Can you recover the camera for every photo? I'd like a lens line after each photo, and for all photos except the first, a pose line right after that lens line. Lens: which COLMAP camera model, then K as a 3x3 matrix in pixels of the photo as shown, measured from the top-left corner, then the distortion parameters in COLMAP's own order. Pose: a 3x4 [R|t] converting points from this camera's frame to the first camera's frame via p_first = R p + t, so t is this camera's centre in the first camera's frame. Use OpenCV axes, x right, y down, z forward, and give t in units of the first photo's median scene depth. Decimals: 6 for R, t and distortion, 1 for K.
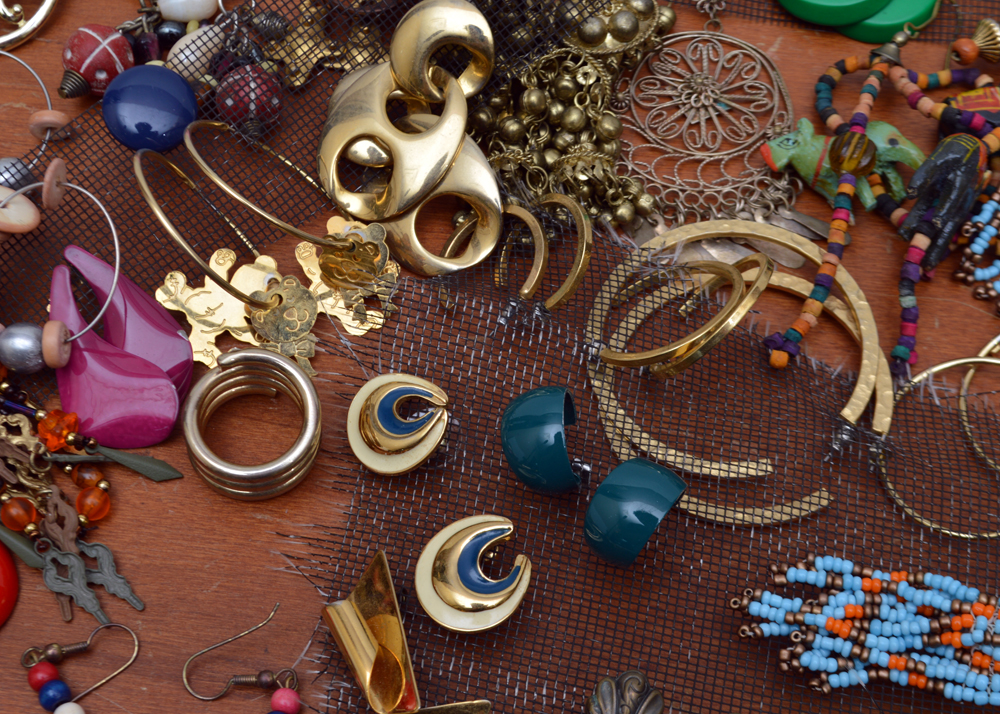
lens RADIAL K [[1943.9, 0, 498.9], [0, 1943.9, 355.6], [0, 0, 1]] dist [-0.024780, 0.000000]
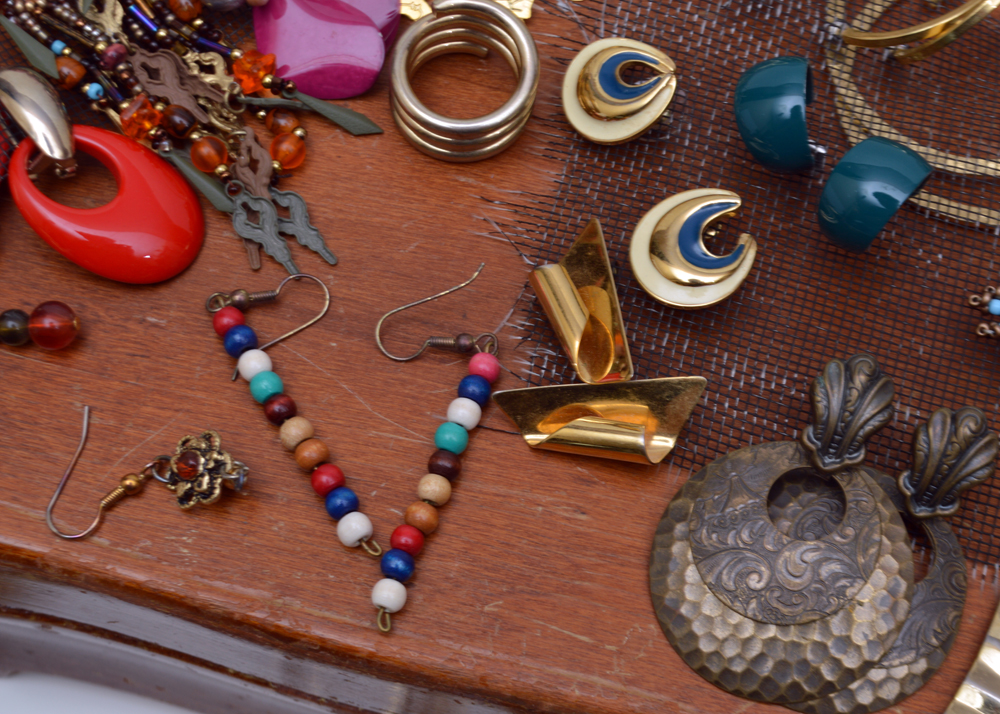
lens RADIAL K [[2171.2, 0, 495.0], [0, 2171.2, 359.7], [0, 0, 1]] dist [-0.016386, 0.000000]
pose [[0.995902, 0.077240, -0.047038, -0.050388], [-0.074031, 0.995036, 0.066506, 0.094779], [0.051942, -0.062752, 0.996677, -0.039870]]
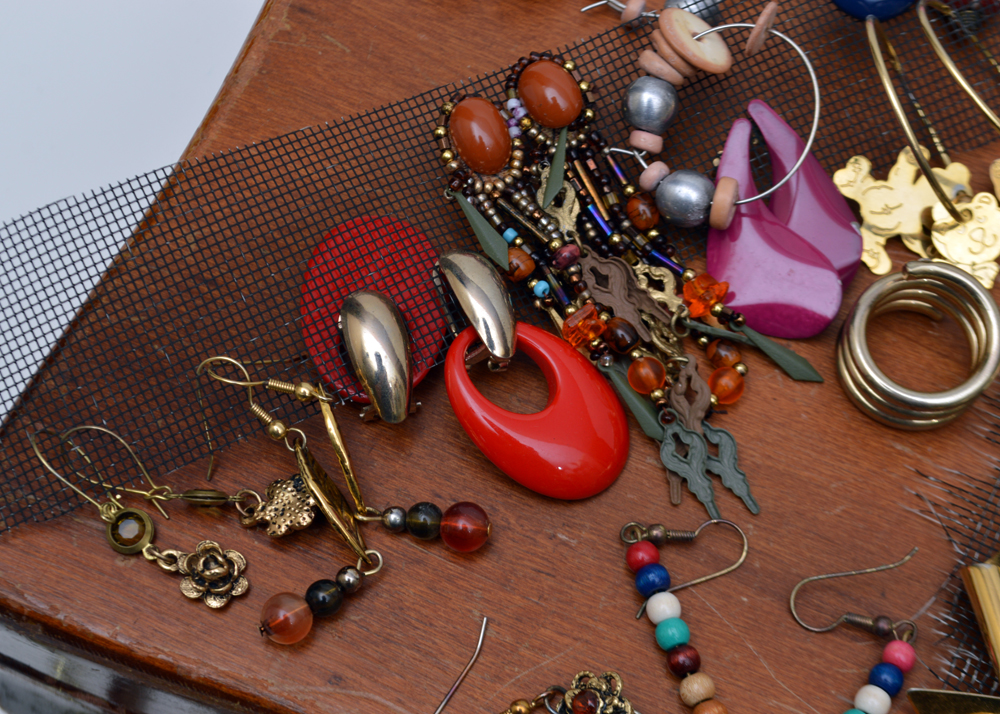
lens RADIAL K [[2171.2, 0, 503.0], [0, 2171.2, 361.5], [0, 0, 1]] dist [-0.016386, 0.000000]
pose [[0.958962, 0.256936, -0.119900, -0.181526], [-0.251683, 0.966110, 0.057329, 0.032095], [0.130566, -0.024799, 0.991129, -0.012755]]
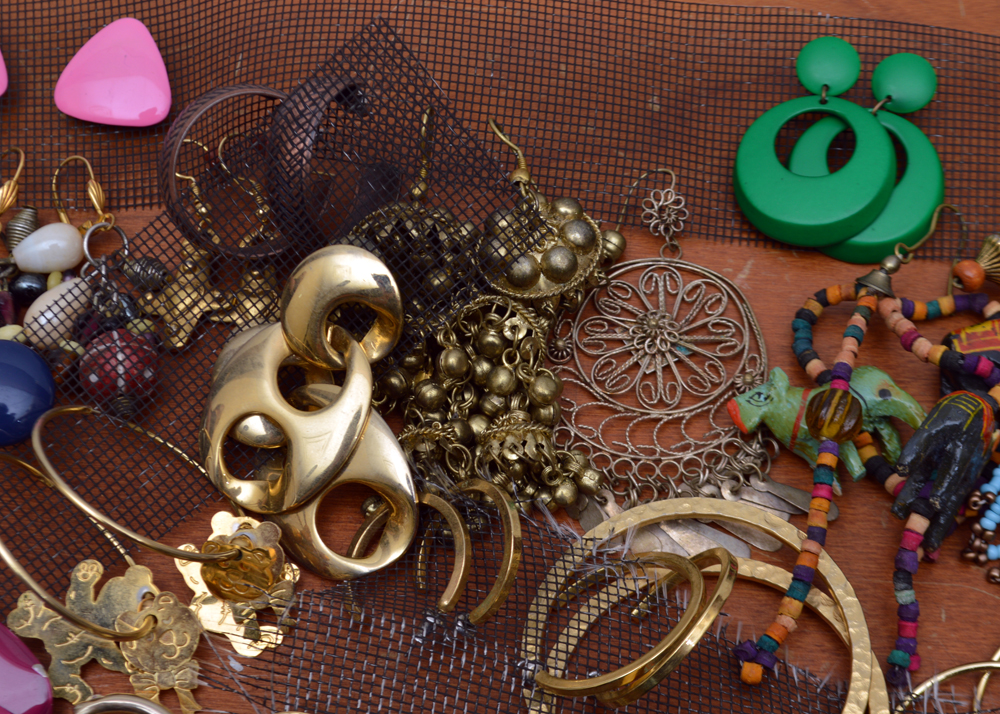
lens RADIAL K [[2171.2, 0, 495.8], [0, 2171.2, 363.2], [0, 0, 1]] dist [-0.016386, 0.000000]
pose [[0.998925, -0.038664, -0.025592, 0.063132], [0.038014, 0.998954, -0.025407, -0.110952], [0.026547, 0.024407, 0.999350, 0.063367]]
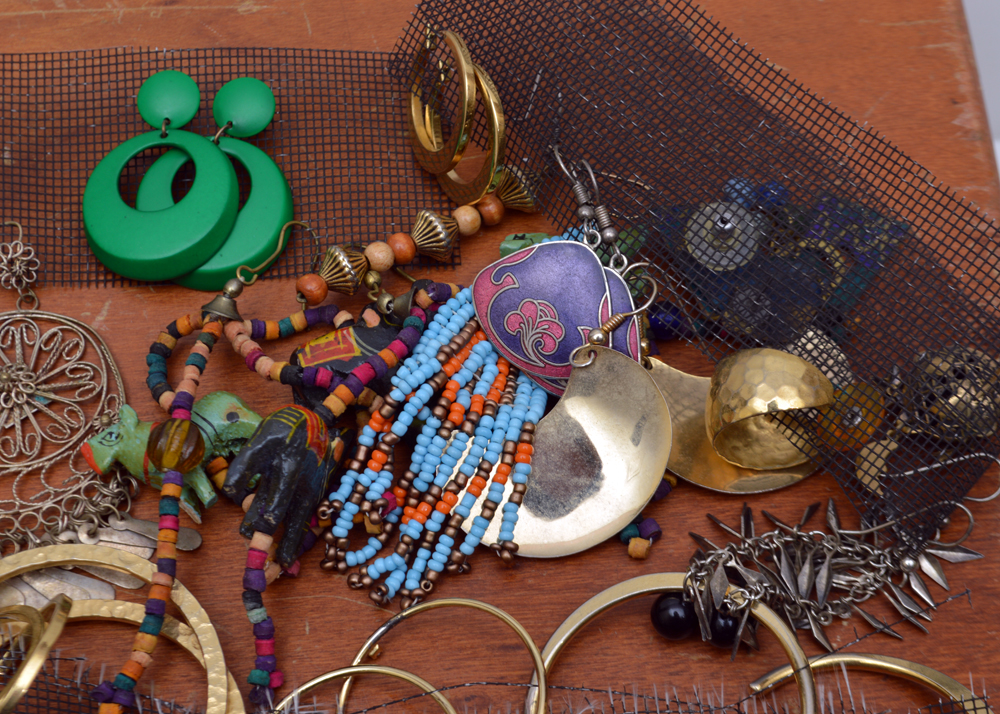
lens RADIAL K [[2171.2, 0, 497.4], [0, 2171.2, 362.2], [0, 0, 1]] dist [-0.016386, 0.000000]
pose [[0.982126, -0.169721, 0.081382, 0.255432], [0.173073, 0.984250, -0.036014, -0.083461], [-0.073988, 0.049455, 0.996032, 0.057714]]
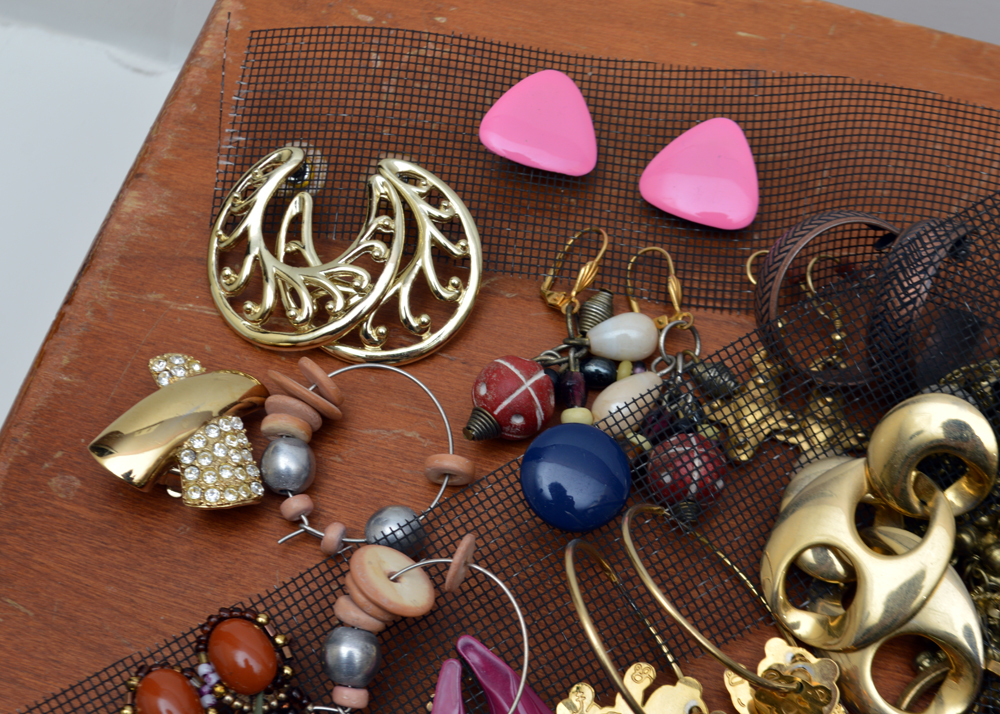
lens RADIAL K [[2171.2, 0, 498.1], [0, 2171.2, 351.8], [0, 0, 1]] dist [-0.016386, 0.000000]
pose [[0.985135, 0.141805, -0.096961, -0.133112], [-0.147152, 0.987829, -0.050392, -0.132274], [0.088635, 0.063911, 0.994012, 0.062501]]
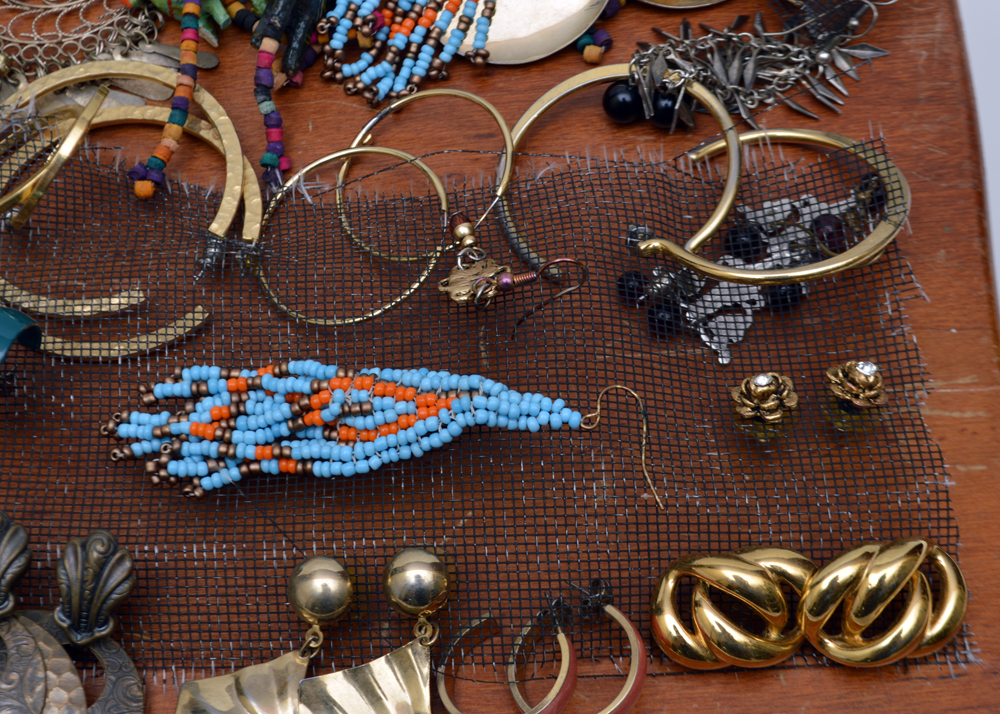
lens RADIAL K [[2171.2, 0, 495.5], [0, 2171.2, 358.4], [0, 0, 1]] dist [-0.016386, 0.000000]
pose [[0.979132, -0.193215, 0.062996, 0.230832], [0.193531, 0.981094, 0.001117, 0.117807], [-0.062020, 0.011098, 0.998013, -0.099665]]
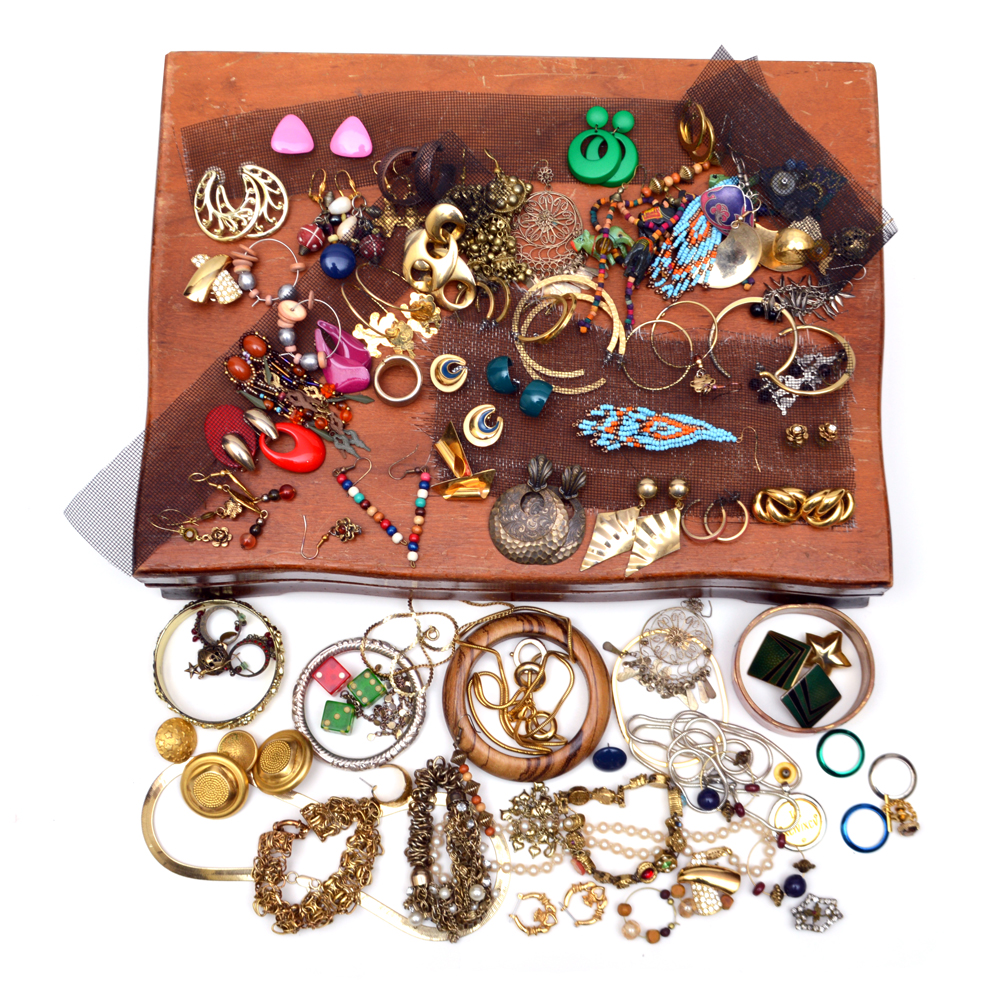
lens RADIAL K [[1595.9, 0, 506.4], [0, 1595.9, 506.8], [0, 0, 1]] dist [-0.017430, 0.000000]
pose [[0.992225, -0.124060, 0.009961, -0.016312], [0.116617, 0.954684, 0.273822, -0.385604], [-0.043480, -0.270532, 0.961729, -1.214270]]
